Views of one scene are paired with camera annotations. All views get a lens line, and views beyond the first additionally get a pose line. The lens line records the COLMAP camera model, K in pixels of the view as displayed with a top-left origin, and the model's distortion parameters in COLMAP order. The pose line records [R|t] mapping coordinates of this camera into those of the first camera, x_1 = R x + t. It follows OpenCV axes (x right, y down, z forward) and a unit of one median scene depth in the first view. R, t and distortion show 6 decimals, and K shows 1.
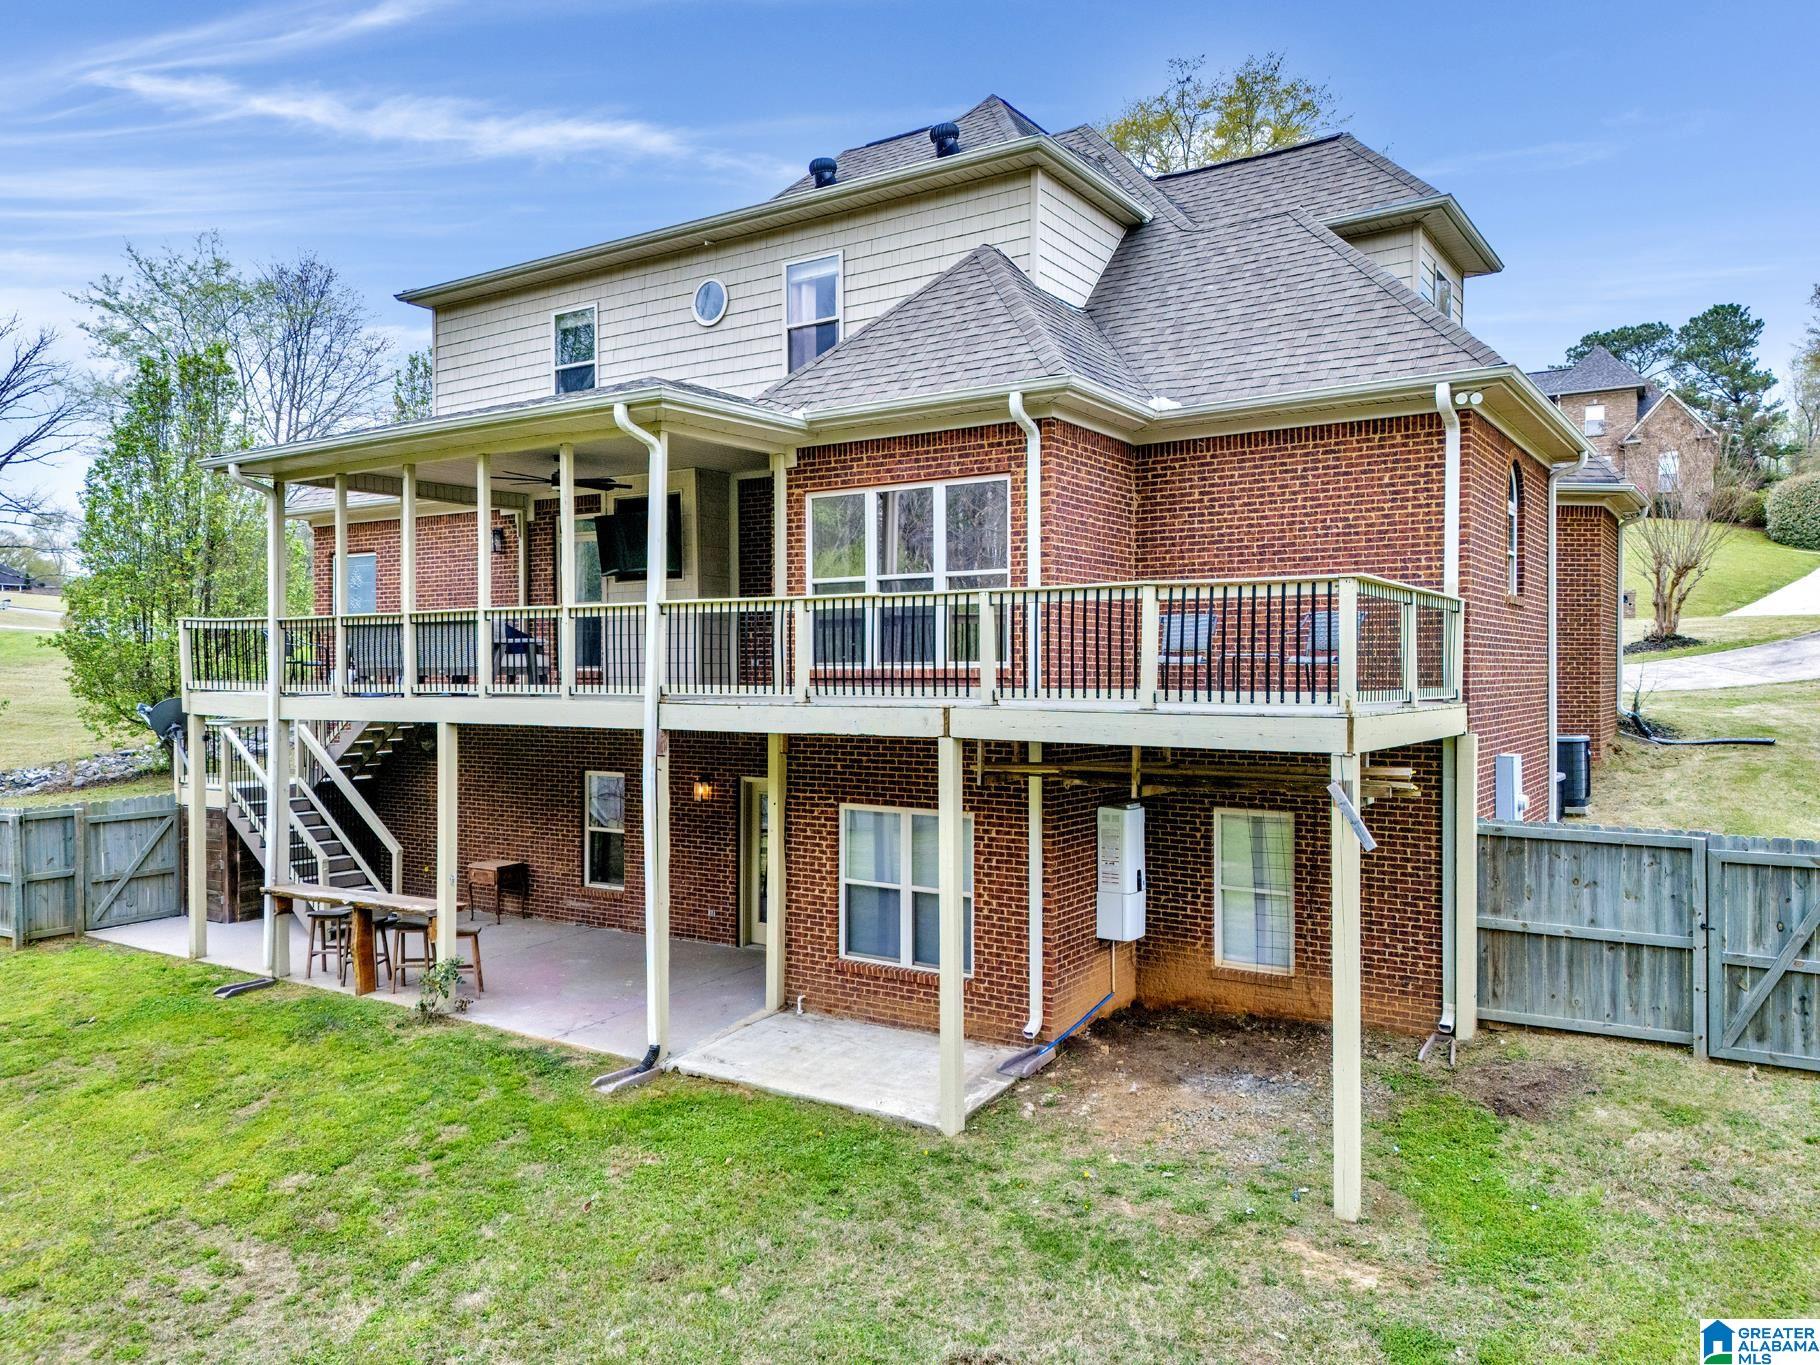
lens RADIAL K [[1325.7, 0, 902.5], [0, 1325.7, 671.1], [0, 0, 1]] dist [0.101637, -0.114062]
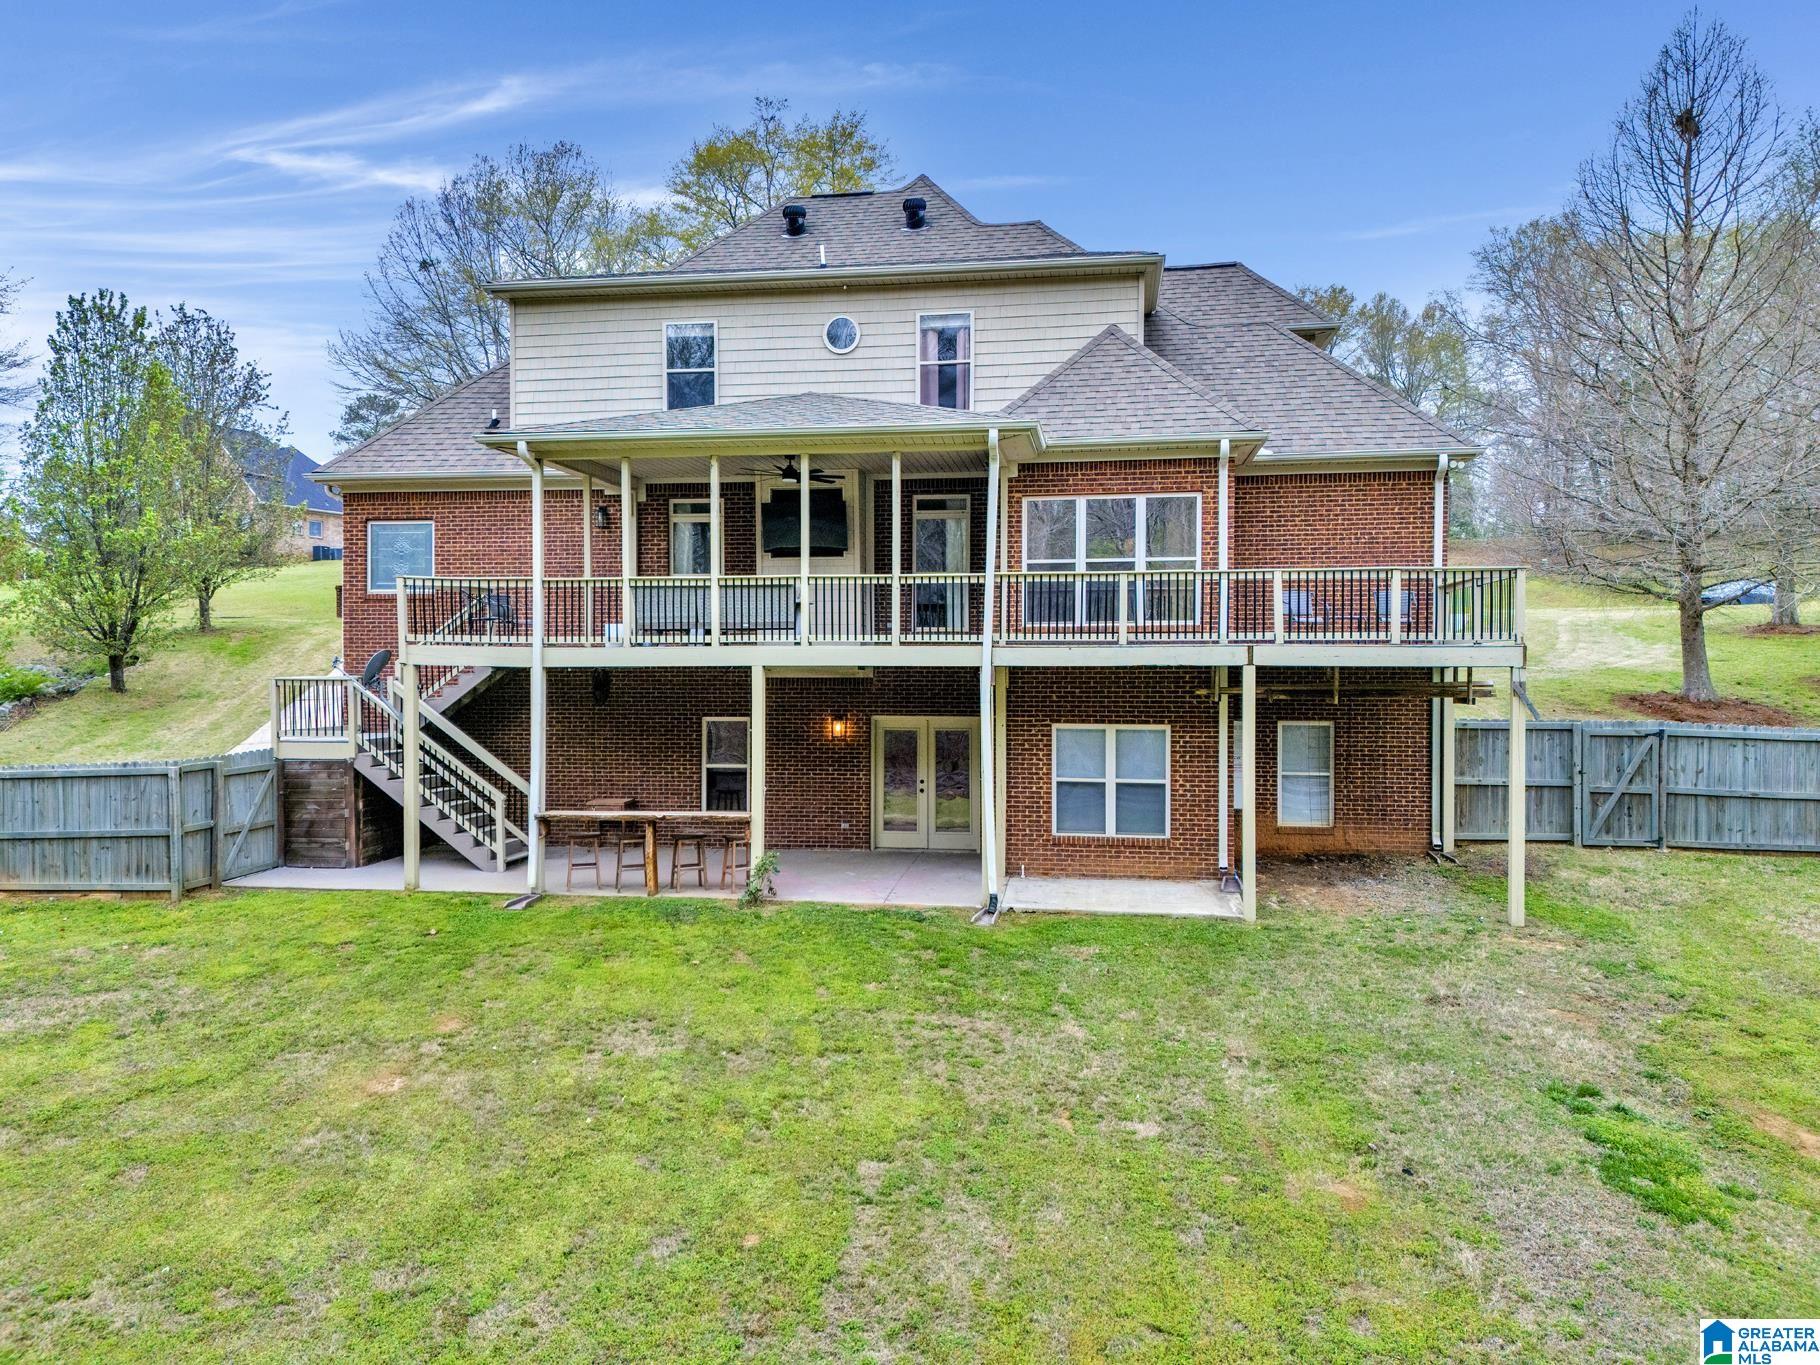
lens RADIAL K [[1325.7, 0, 902.5], [0, 1325.7, 671.1], [0, 0, 1]] dist [0.101637, -0.114062]
pose [[0.905737, 0.000006, 0.423840, -0.766660], [-0.001015, 0.999997, 0.002156, 0.041923], [-0.423839, -0.002383, 0.905734, -0.181110]]
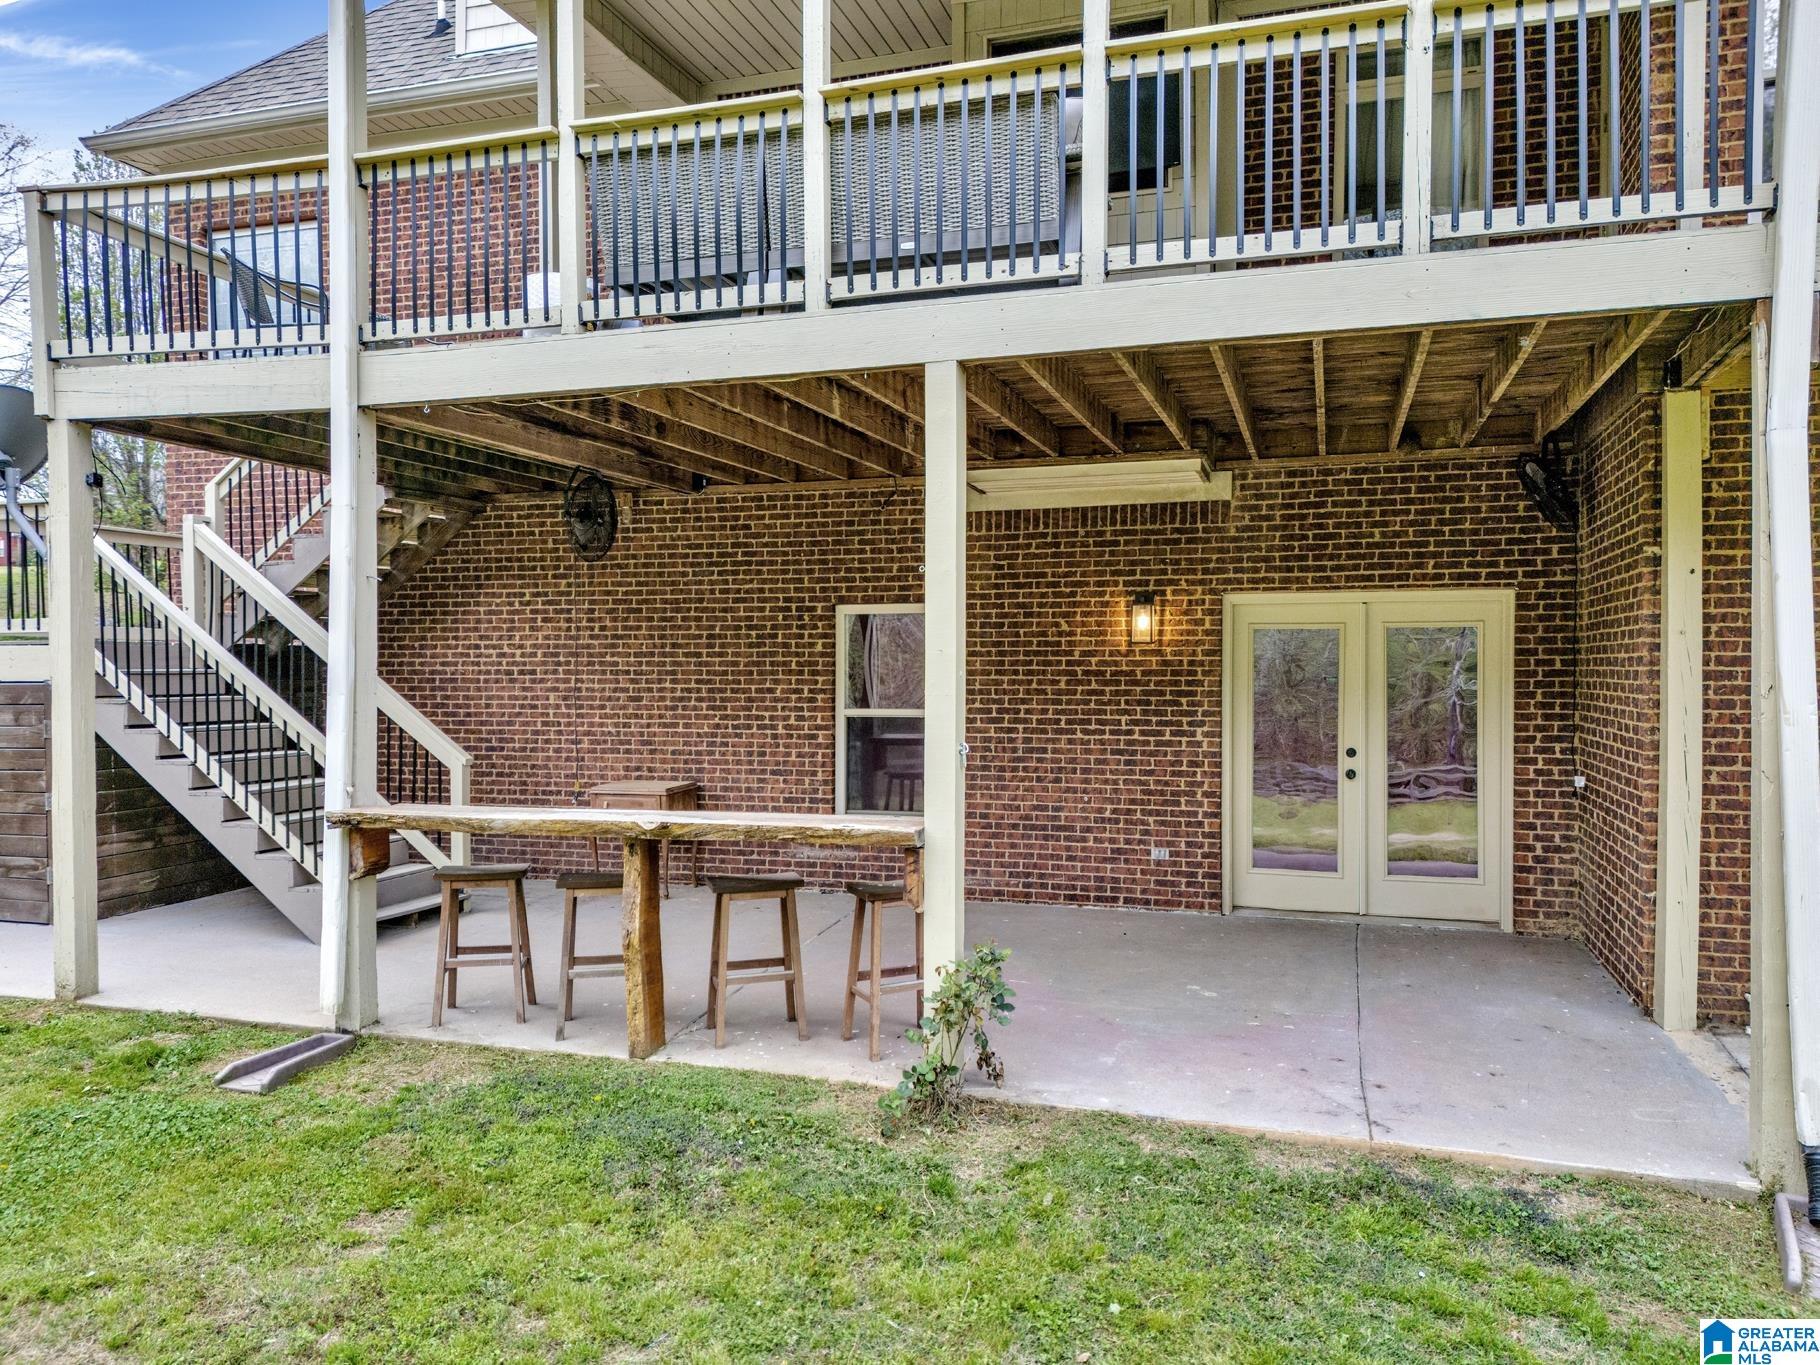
lens RADIAL K [[1325.7, 0, 902.5], [0, 1325.7, 671.1], [0, 0, 1]] dist [0.101637, -0.114062]
pose [[0.963186, 0.000117, 0.268837, -0.474855], [-0.000808, 0.999997, 0.002460, 0.133367], [-0.268836, -0.002587, 0.963182, 0.640394]]
